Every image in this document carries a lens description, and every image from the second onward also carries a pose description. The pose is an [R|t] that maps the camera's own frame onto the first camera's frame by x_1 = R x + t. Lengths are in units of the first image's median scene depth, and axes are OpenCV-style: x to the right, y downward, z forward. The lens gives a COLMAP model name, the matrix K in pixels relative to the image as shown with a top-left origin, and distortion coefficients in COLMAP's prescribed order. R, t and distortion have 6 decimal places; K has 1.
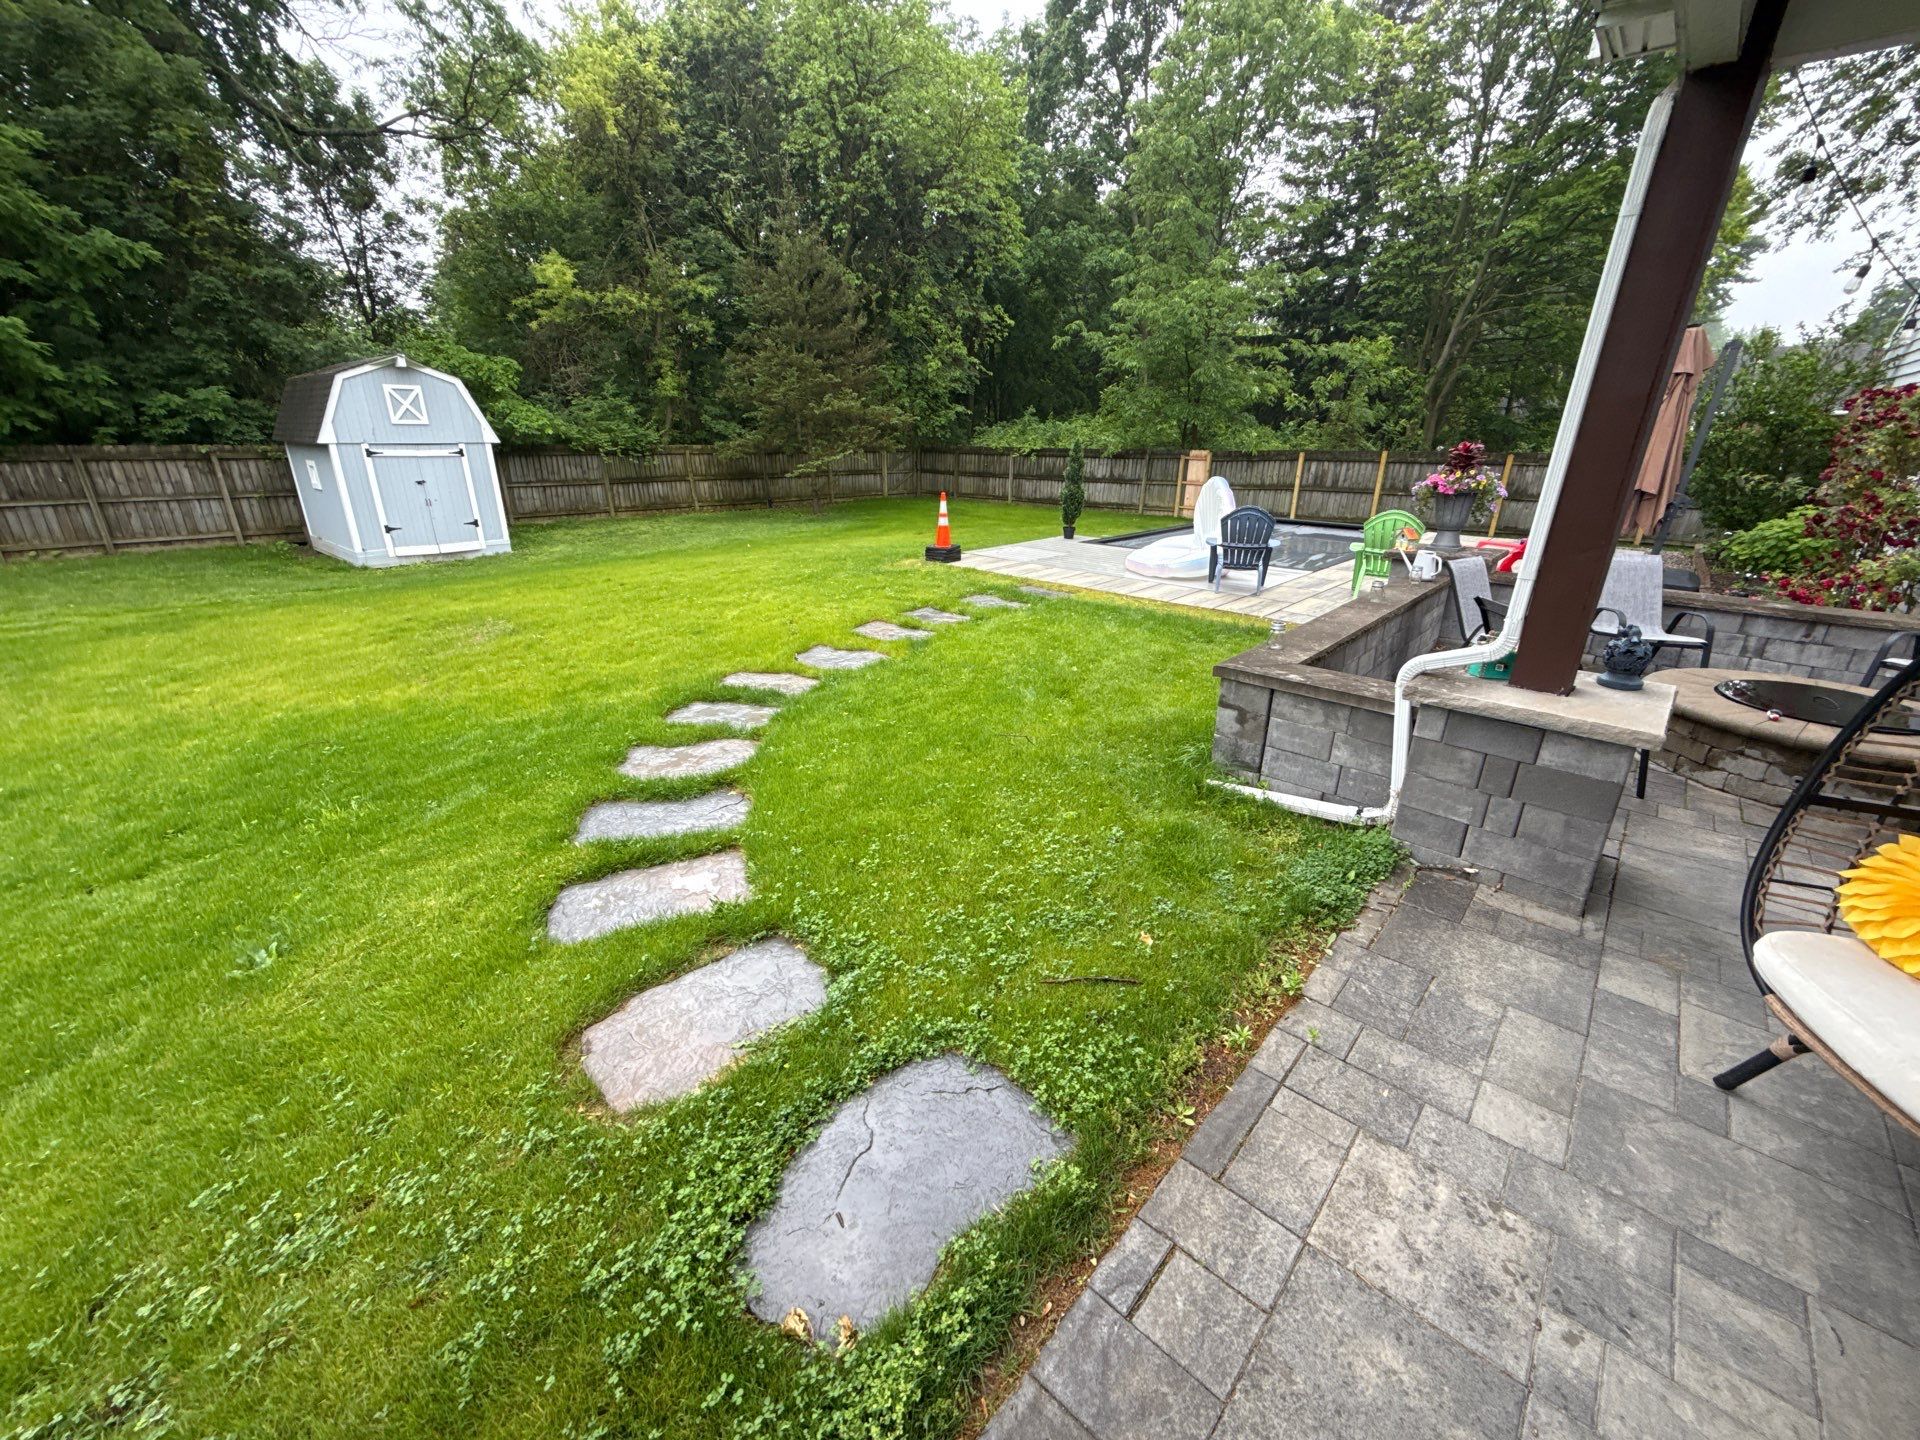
lens RADIAL K [[759.9, 0, 963.1], [0, 759.9, 715.9], [0, 0, 1]] dist [0.000387, 0.000122]
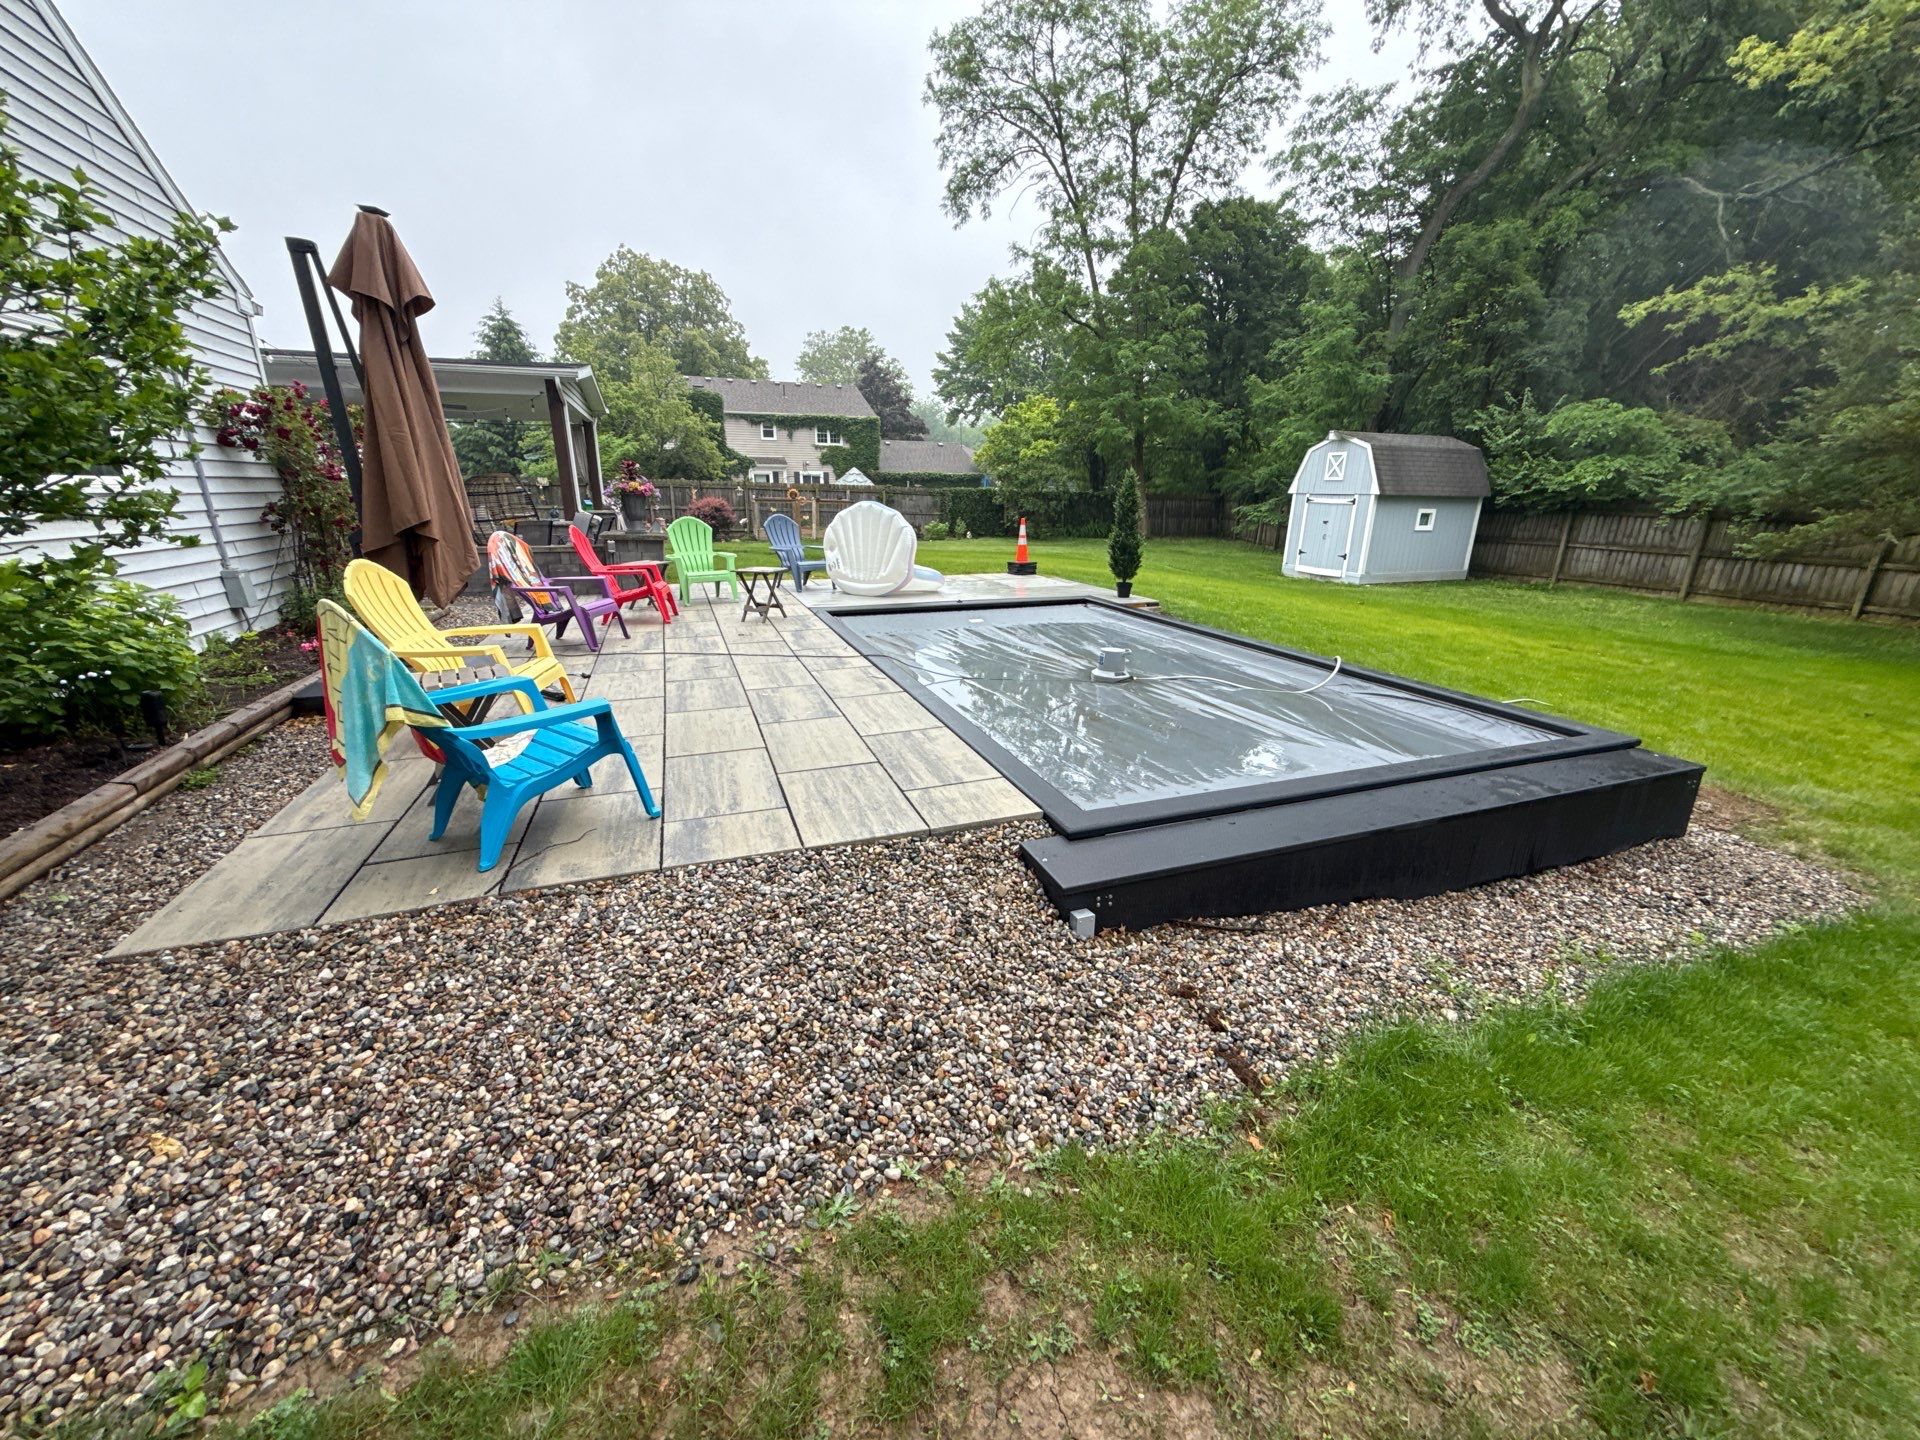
lens RADIAL K [[757.9, 0, 962.9], [0, 757.9, 715.4], [0, 0, 1]] dist [0.000812, -0.000727]
pose [[-0.459535, 0.236977, -0.855961, 0.705474], [-0.329525, 0.849468, 0.412090, -0.306656], [0.824767, 0.471430, -0.312270, 0.899834]]
